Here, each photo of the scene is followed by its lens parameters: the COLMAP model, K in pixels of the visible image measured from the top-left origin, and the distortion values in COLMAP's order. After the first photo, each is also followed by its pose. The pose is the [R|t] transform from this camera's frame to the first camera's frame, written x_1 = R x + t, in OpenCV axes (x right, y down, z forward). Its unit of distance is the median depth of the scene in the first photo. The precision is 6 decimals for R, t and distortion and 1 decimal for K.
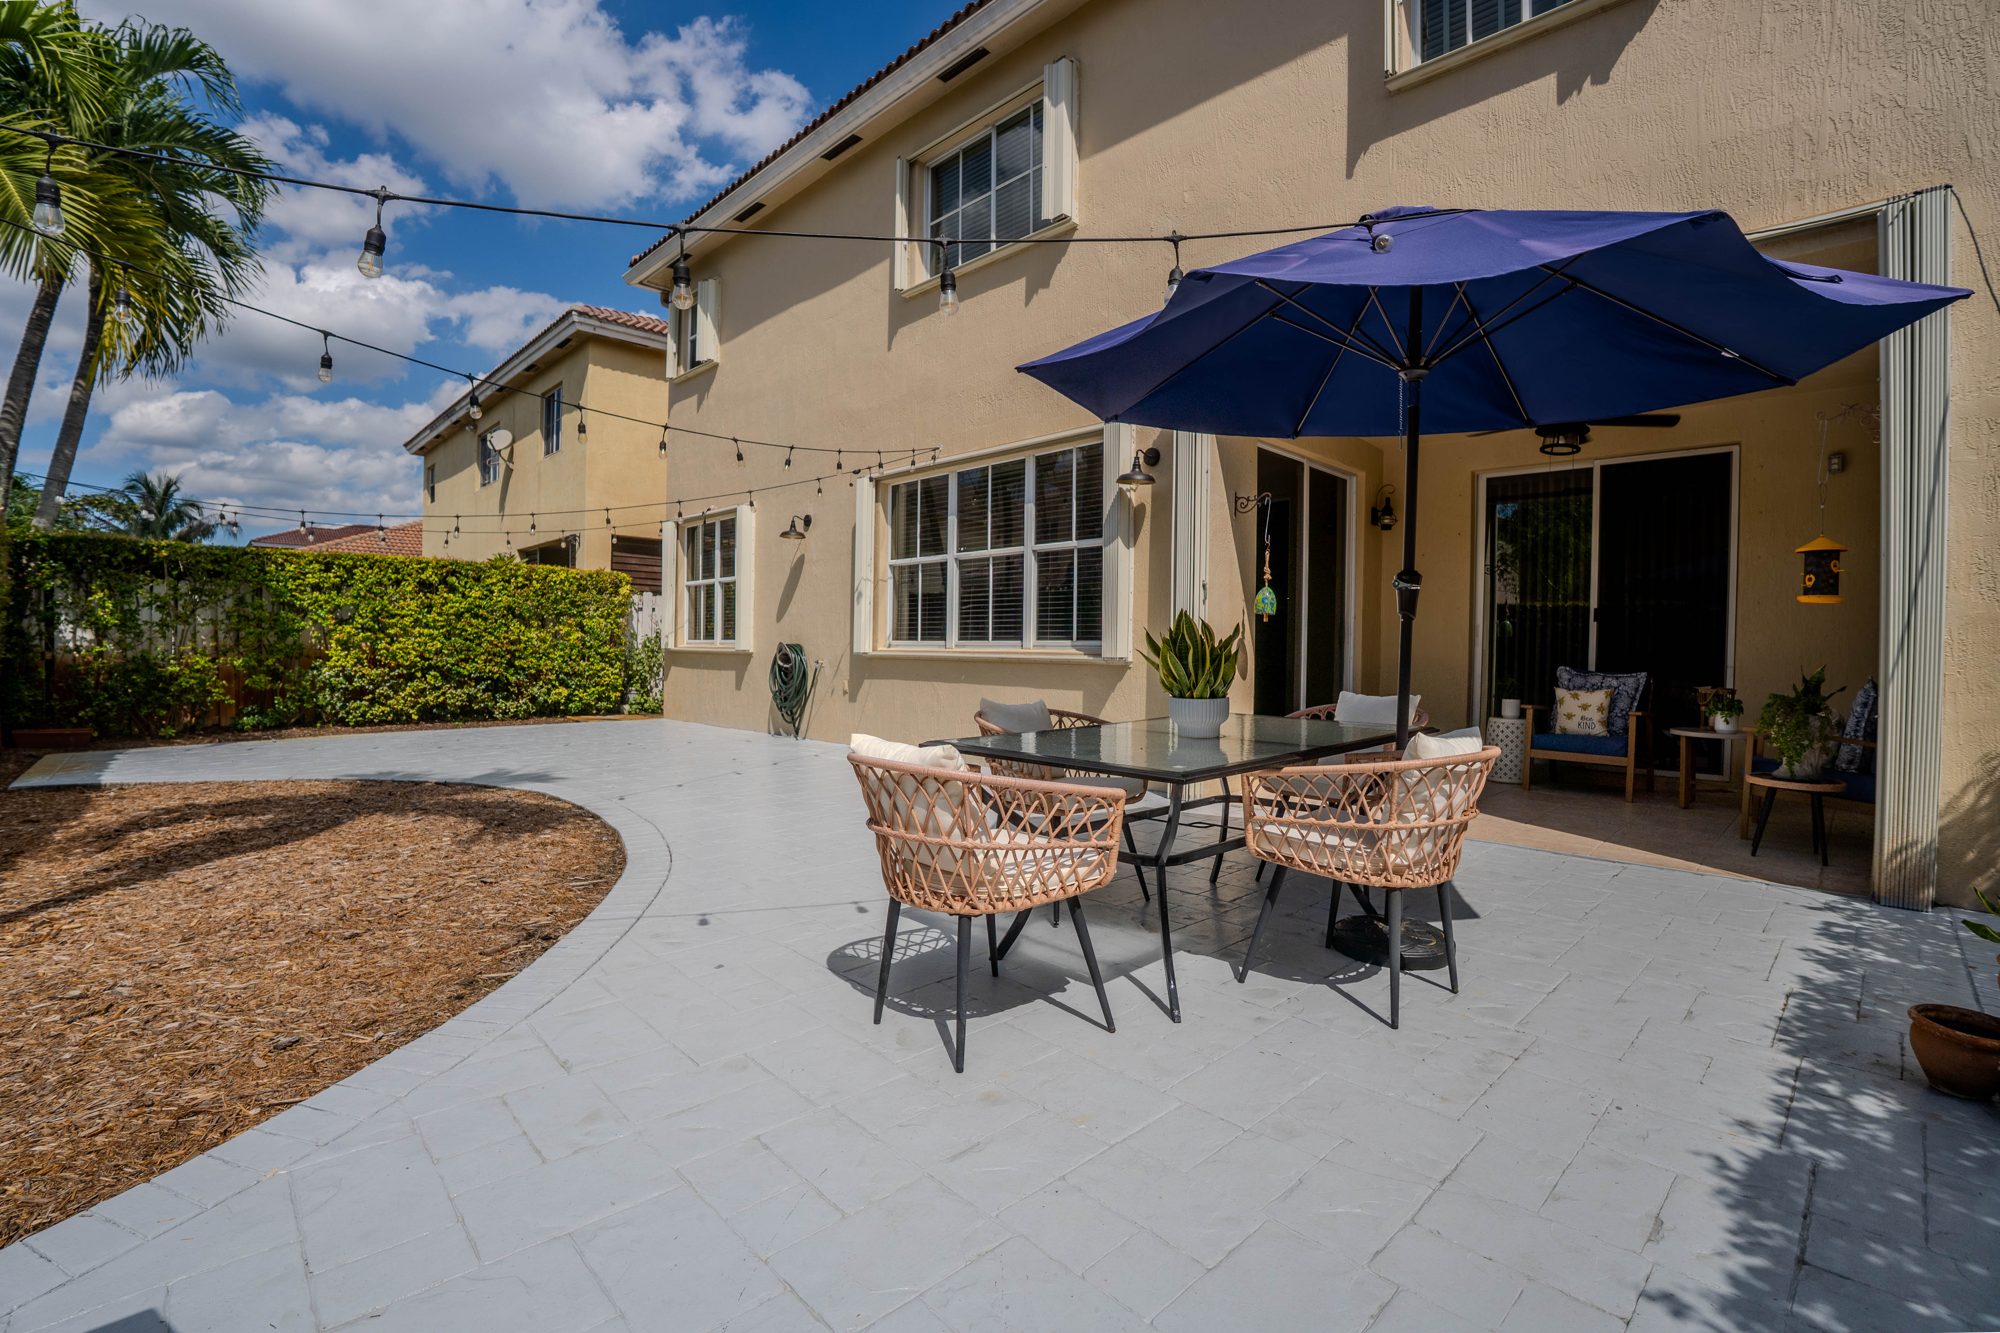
lens RADIAL K [[898.5, 0, 1000.0], [0, 898.5, 666.5], [0, 0, 1]] dist [-0.067694, 0.014826]
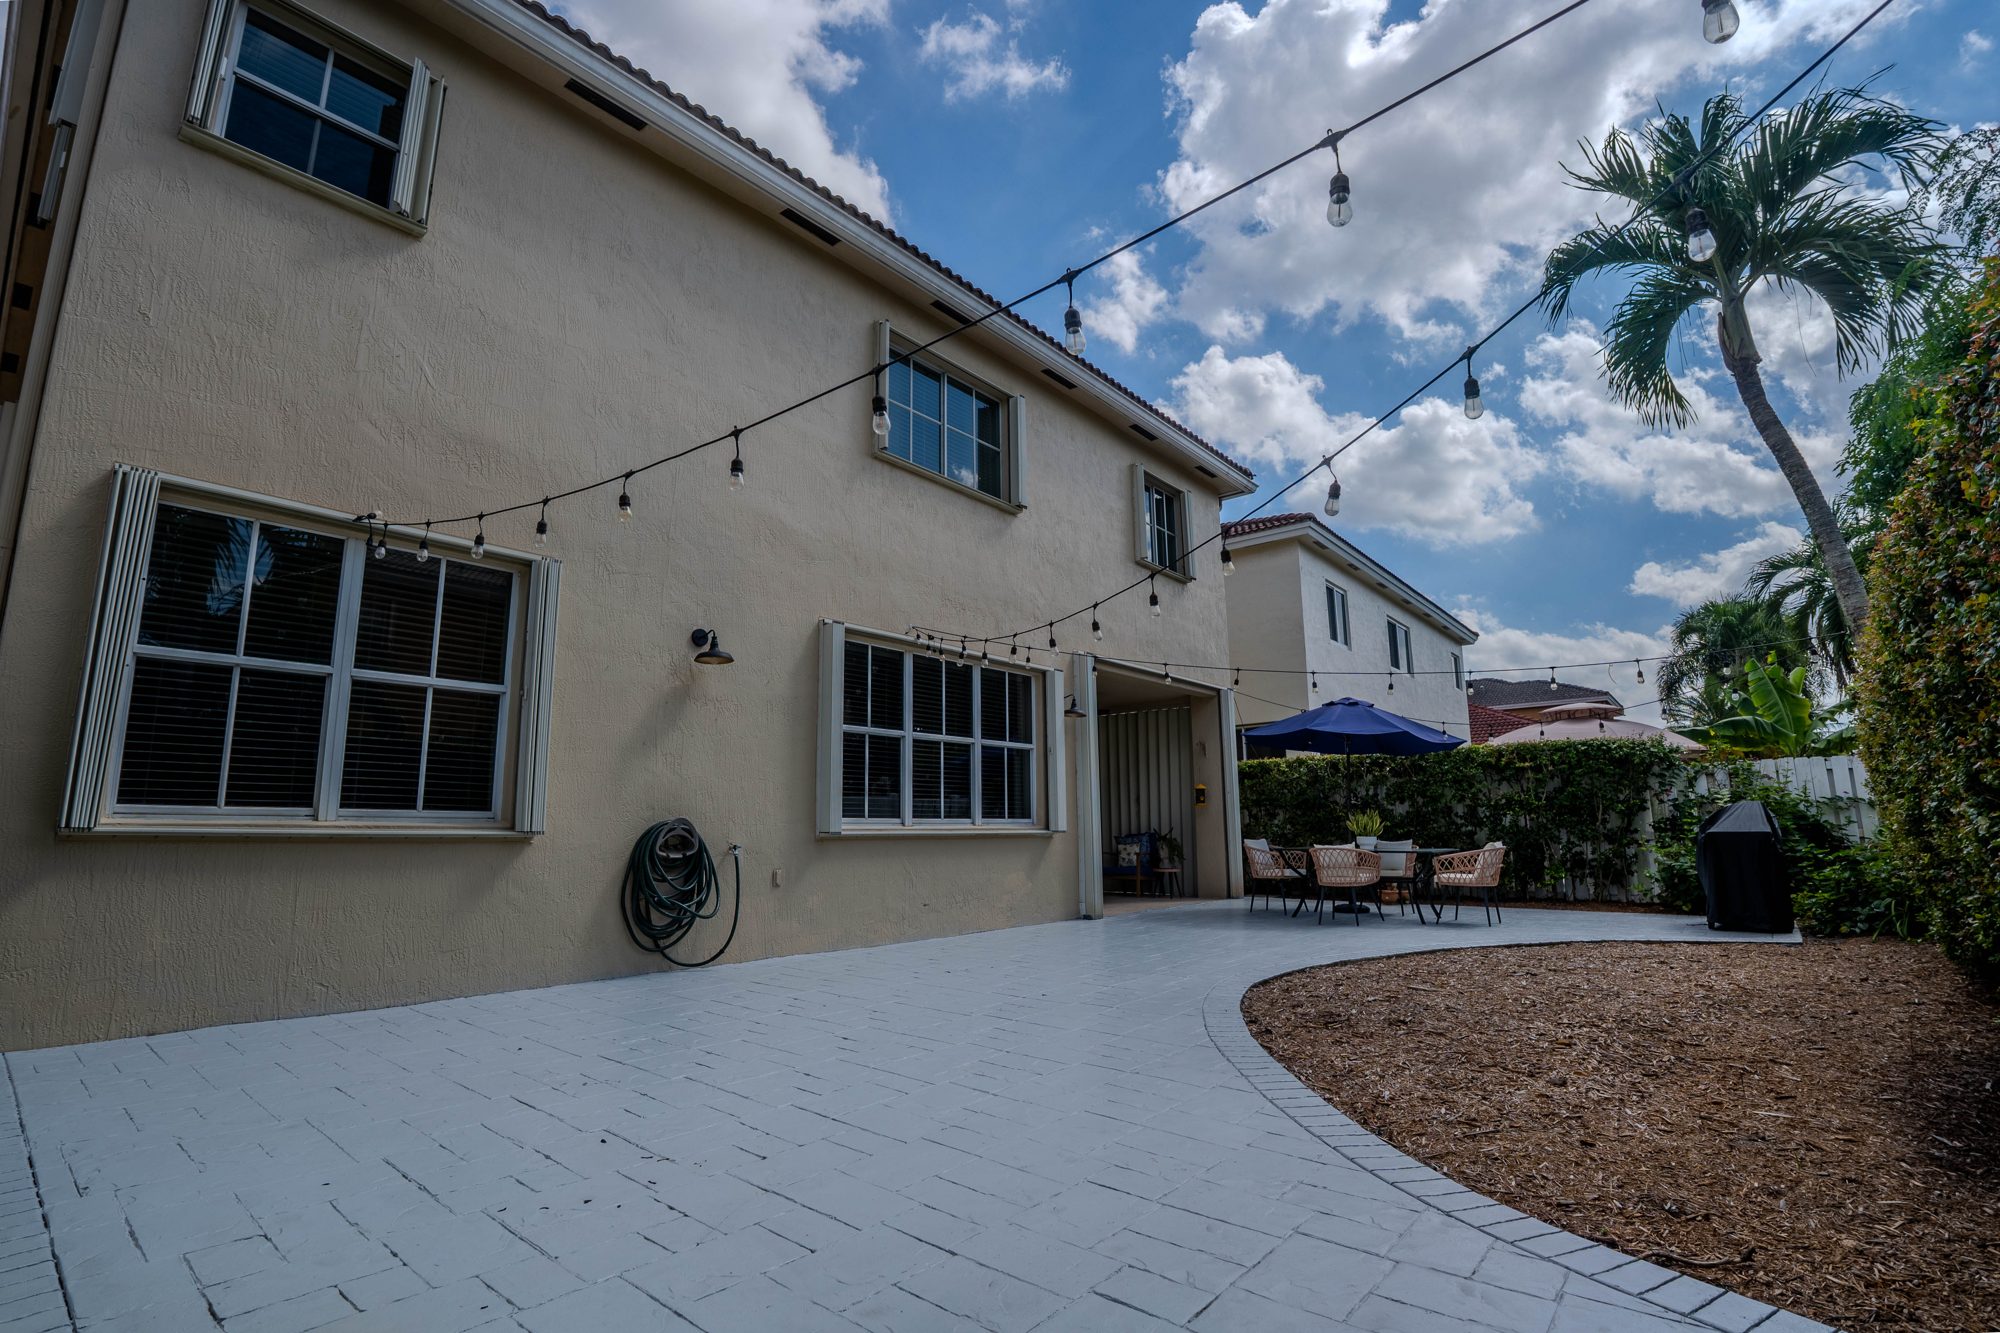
lens RADIAL K [[898.5, 0, 1000.0], [0, 898.5, 666.5], [0, 0, 1]] dist [-0.067694, 0.014826]
pose [[-0.112791, 0.172933, 0.978454, -1.074940], [0.033676, 0.984838, -0.170179, -0.022965], [-0.993048, 0.013756, -0.116904, 1.026919]]
